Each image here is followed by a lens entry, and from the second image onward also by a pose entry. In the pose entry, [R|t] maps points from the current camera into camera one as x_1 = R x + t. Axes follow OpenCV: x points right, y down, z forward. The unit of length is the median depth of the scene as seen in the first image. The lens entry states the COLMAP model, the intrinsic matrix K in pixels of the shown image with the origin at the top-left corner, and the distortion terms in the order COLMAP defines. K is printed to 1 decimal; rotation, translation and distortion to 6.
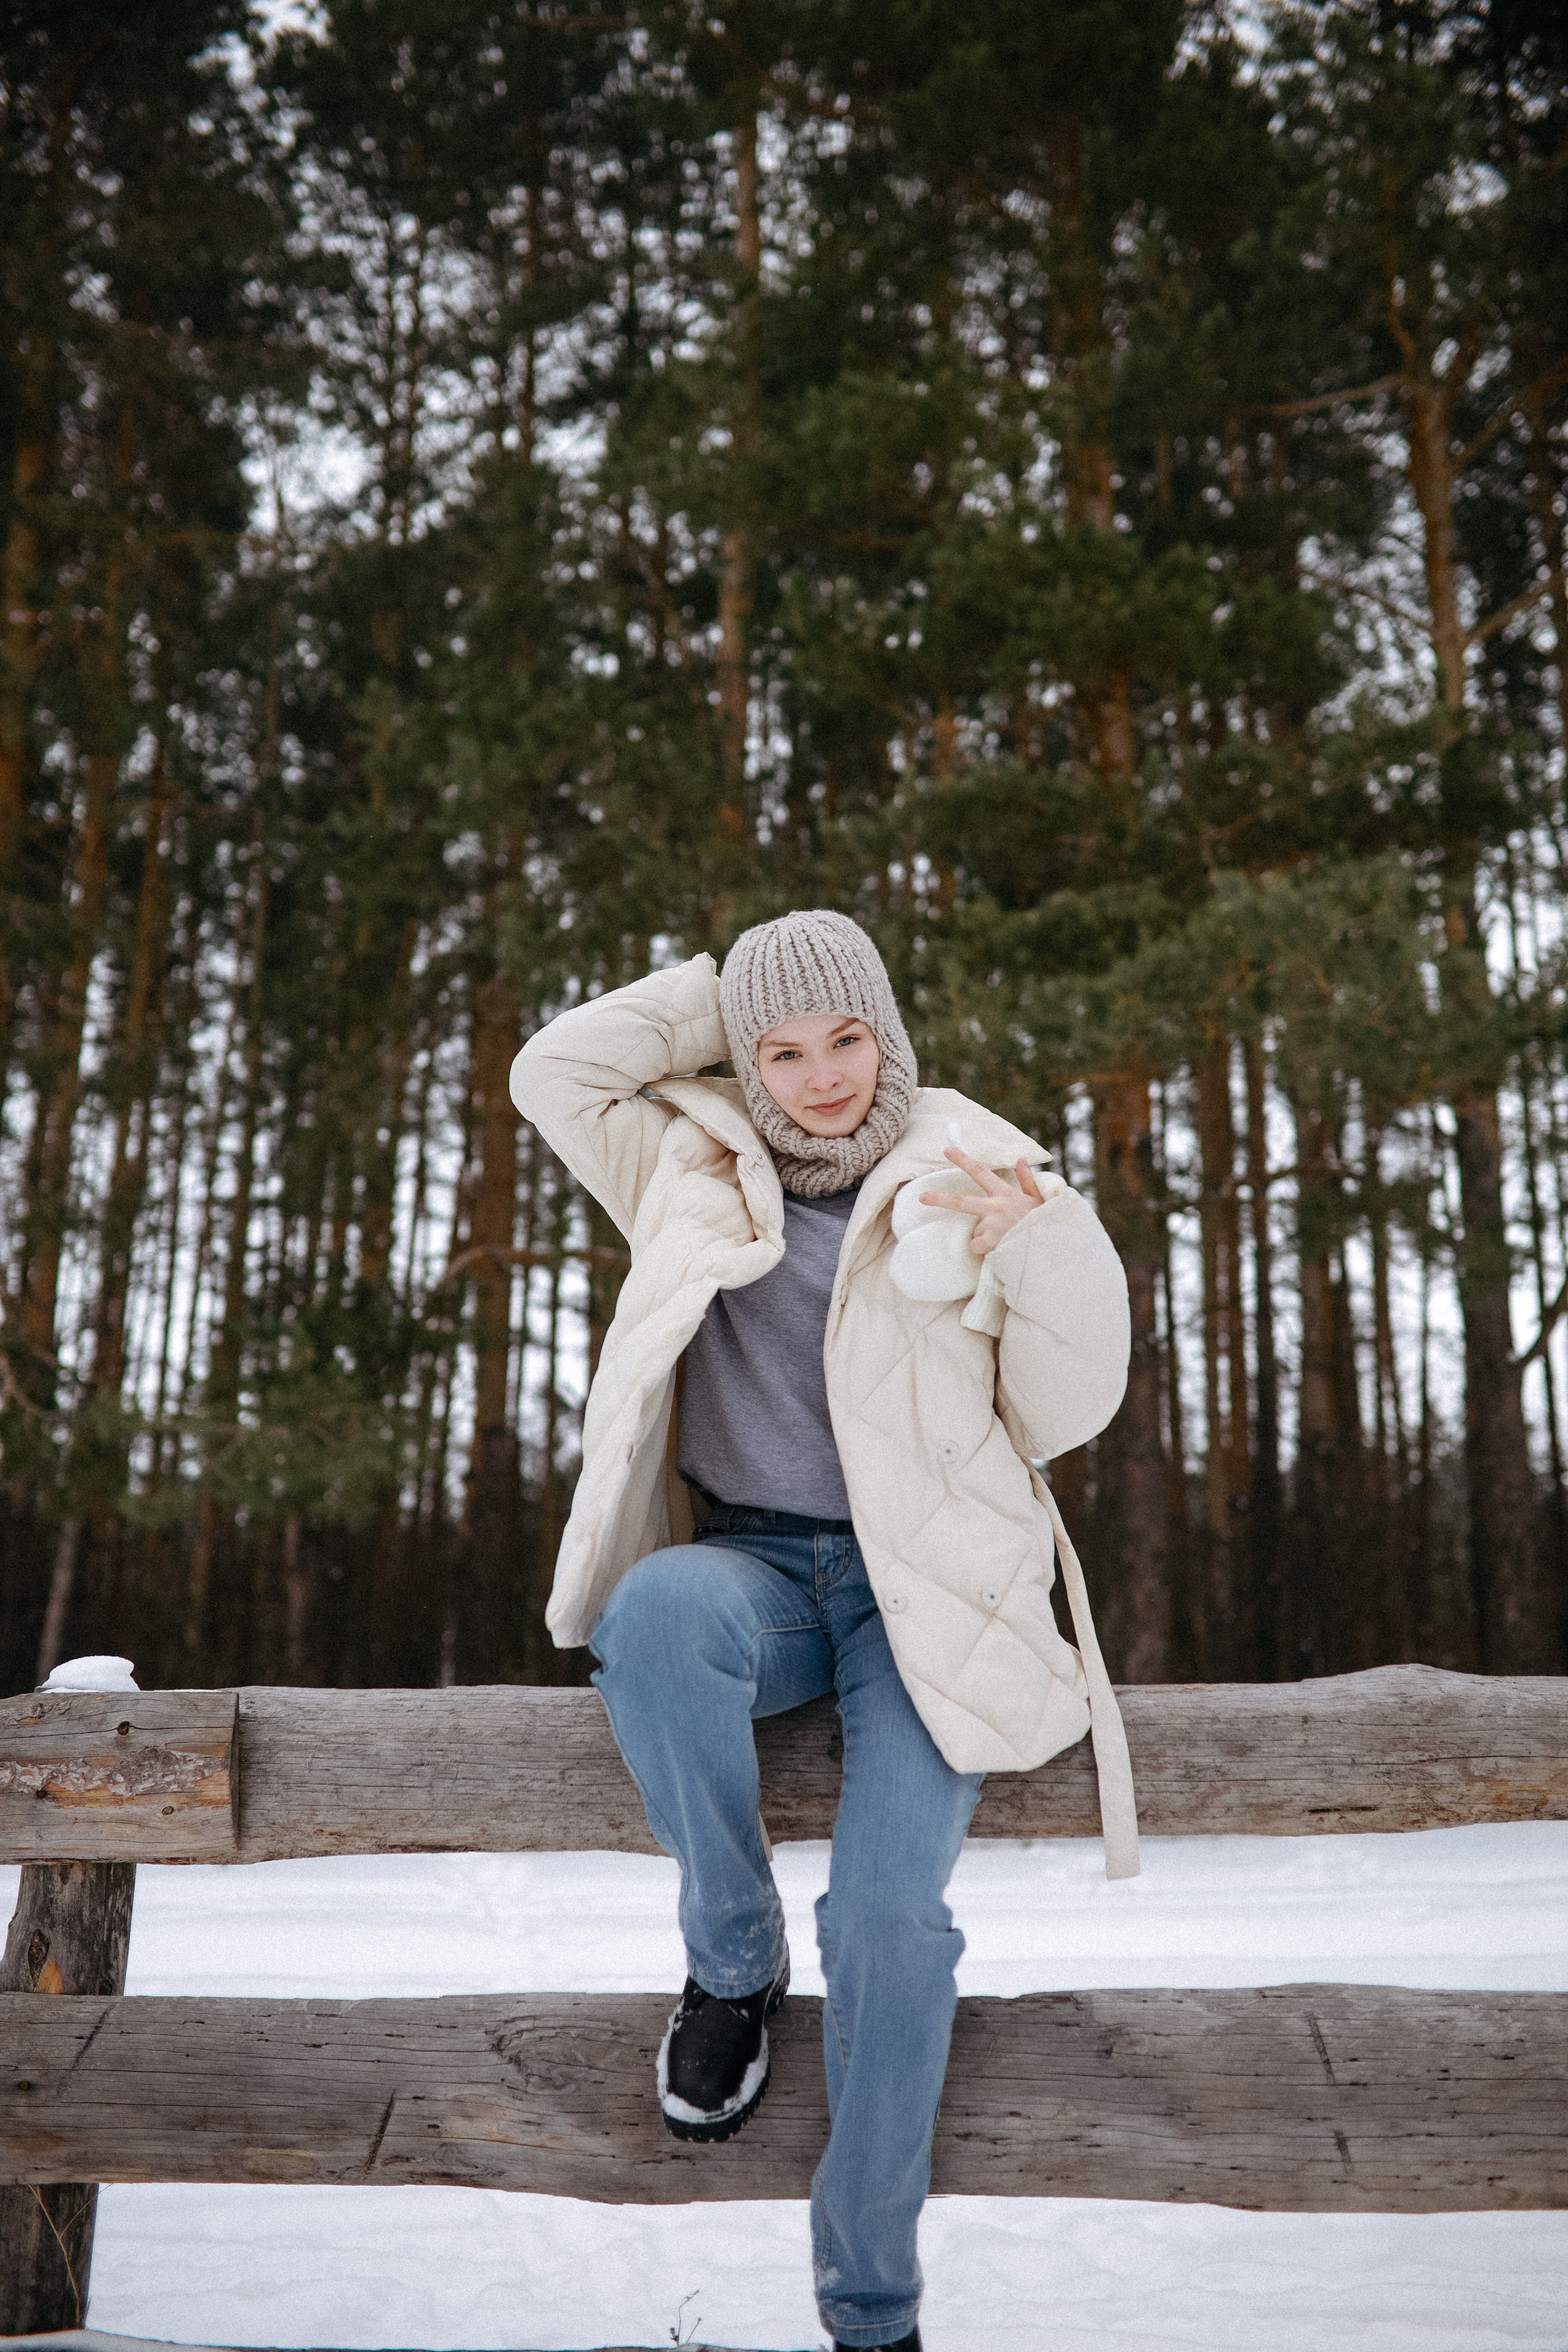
lens RADIAL K [[2272.7, 0, 784.0], [0, 2272.7, 1176.0], [0, 0, 1]] dist [-0.075310, 0.113030]
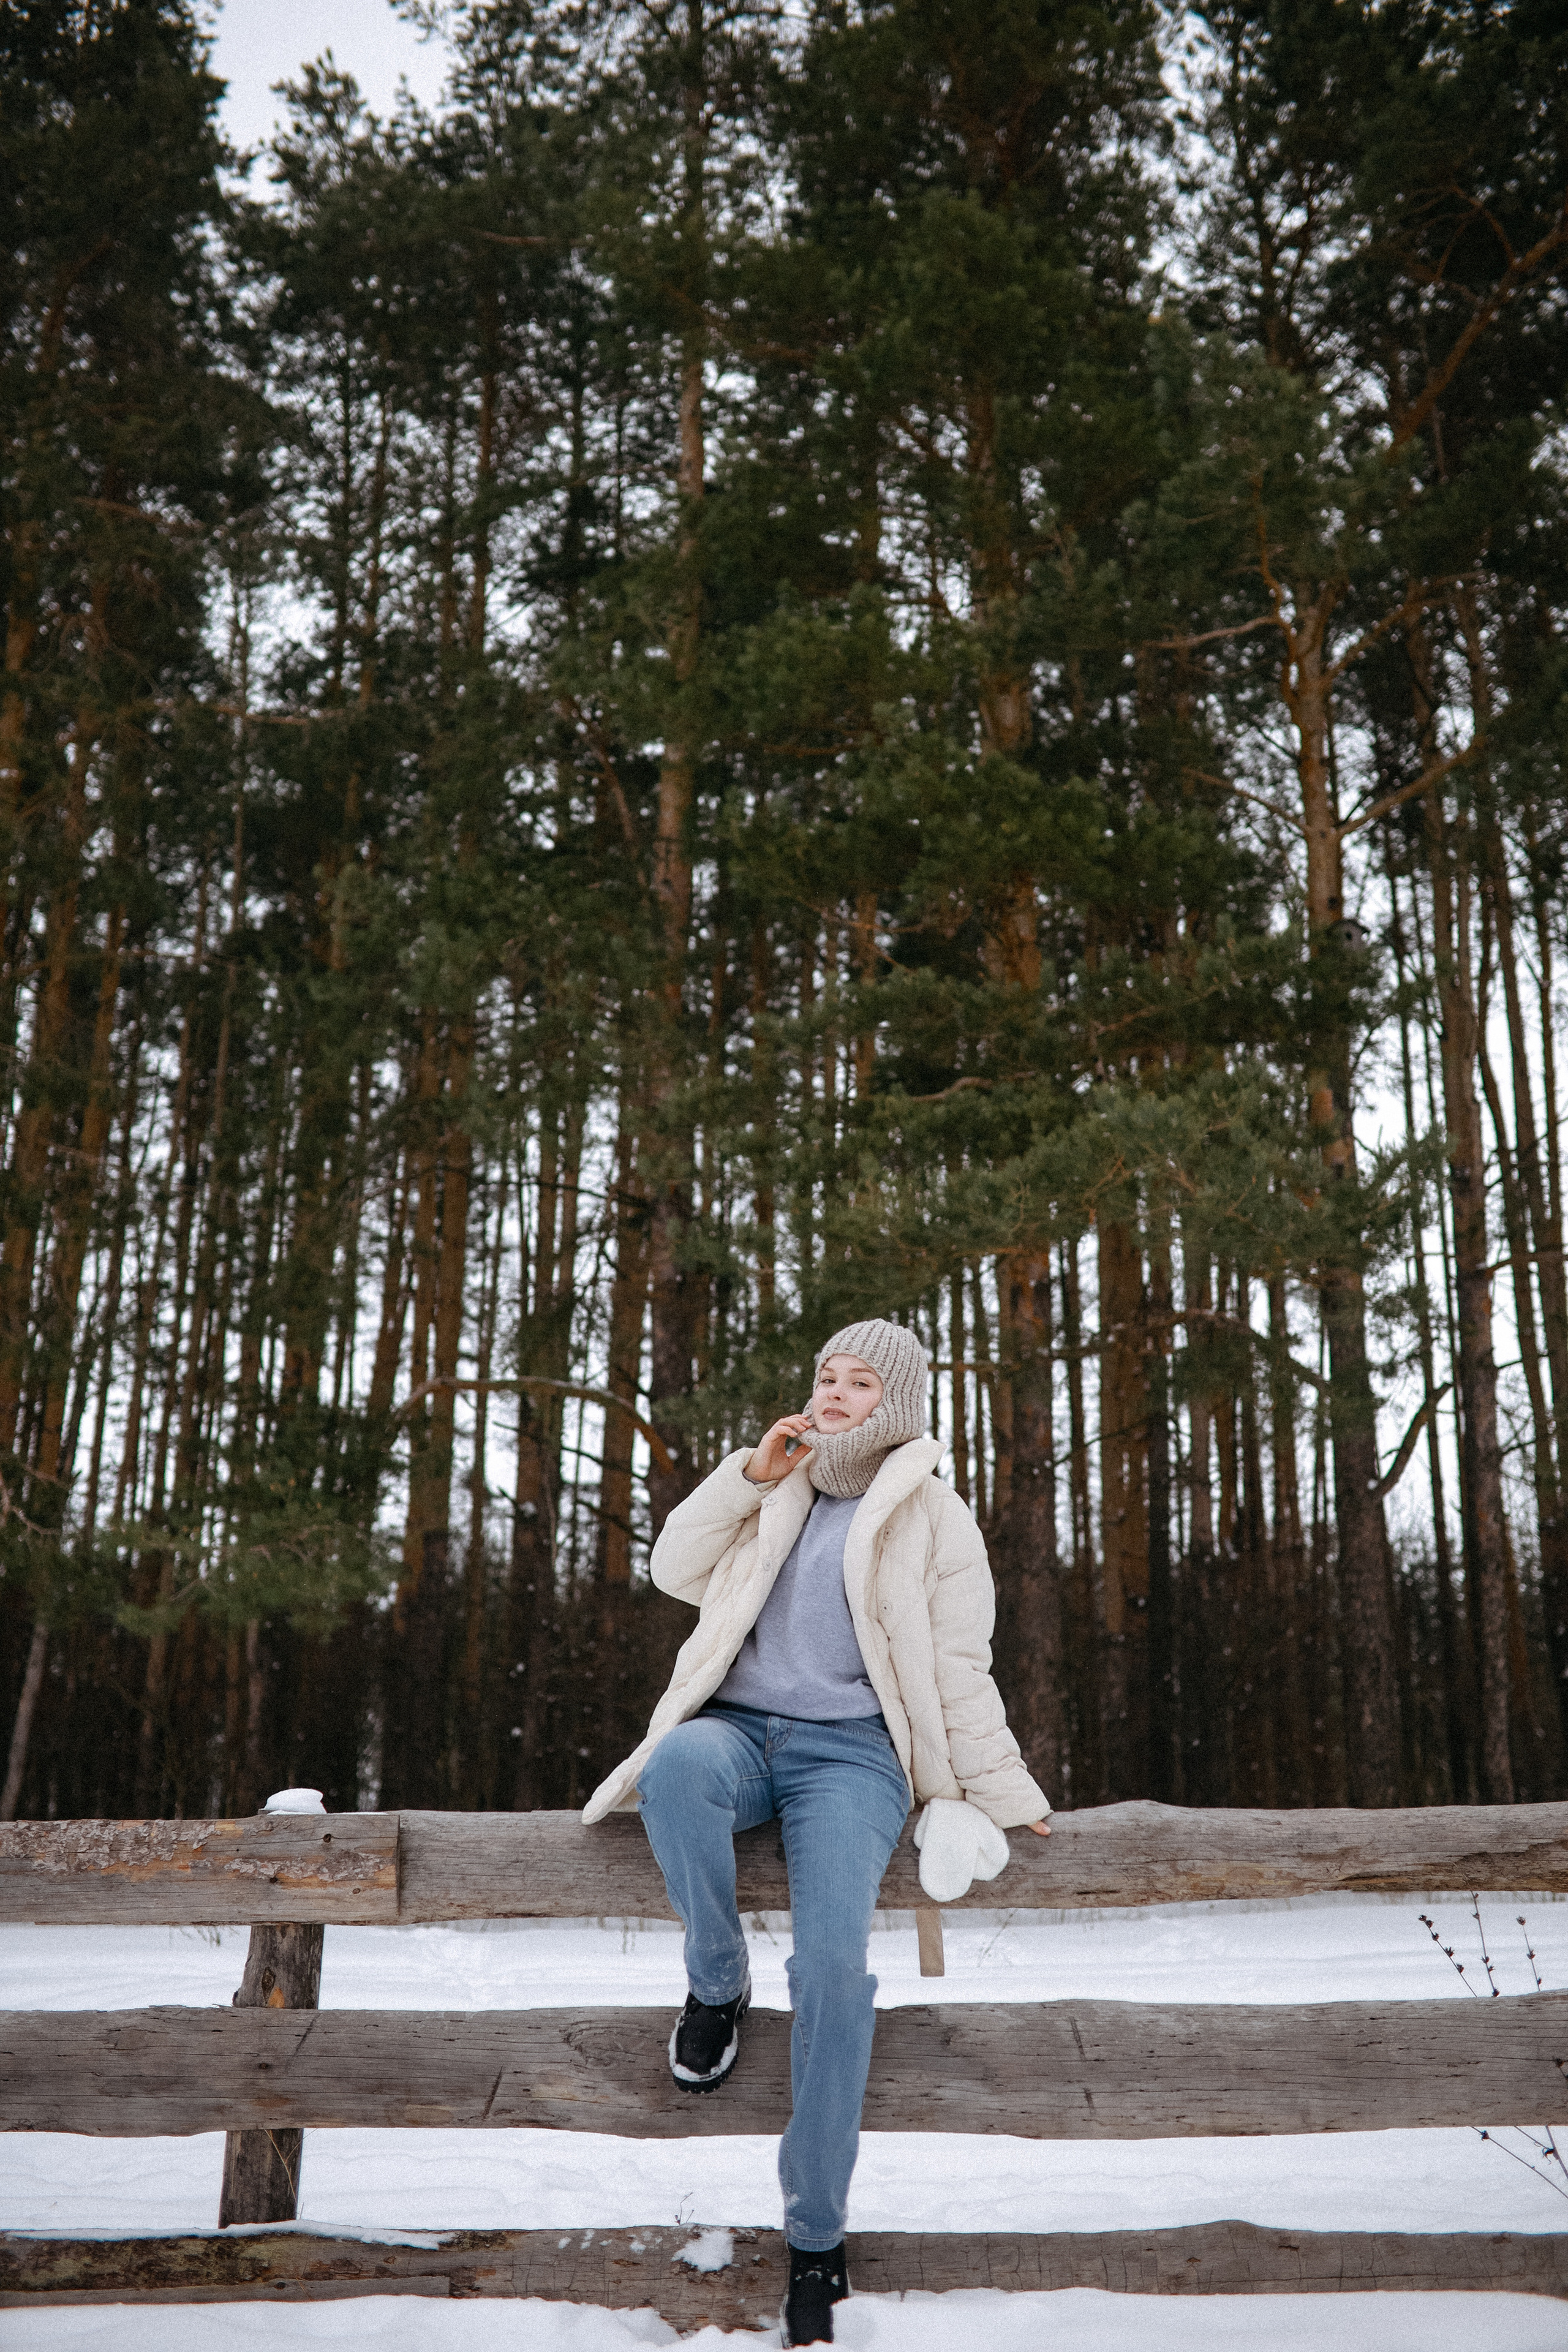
lens RADIAL K [[2411.2, 0, 811.9], [0, 2411.2, 1179.4], [0, 0, 1]] dist [-0.075175, 0.139902]
pose [[0.998579, 0.017337, 0.050385, -0.049221], [-0.016375, 0.999677, -0.019439, -0.187809], [-0.050706, 0.018587, 0.998541, -0.695868]]
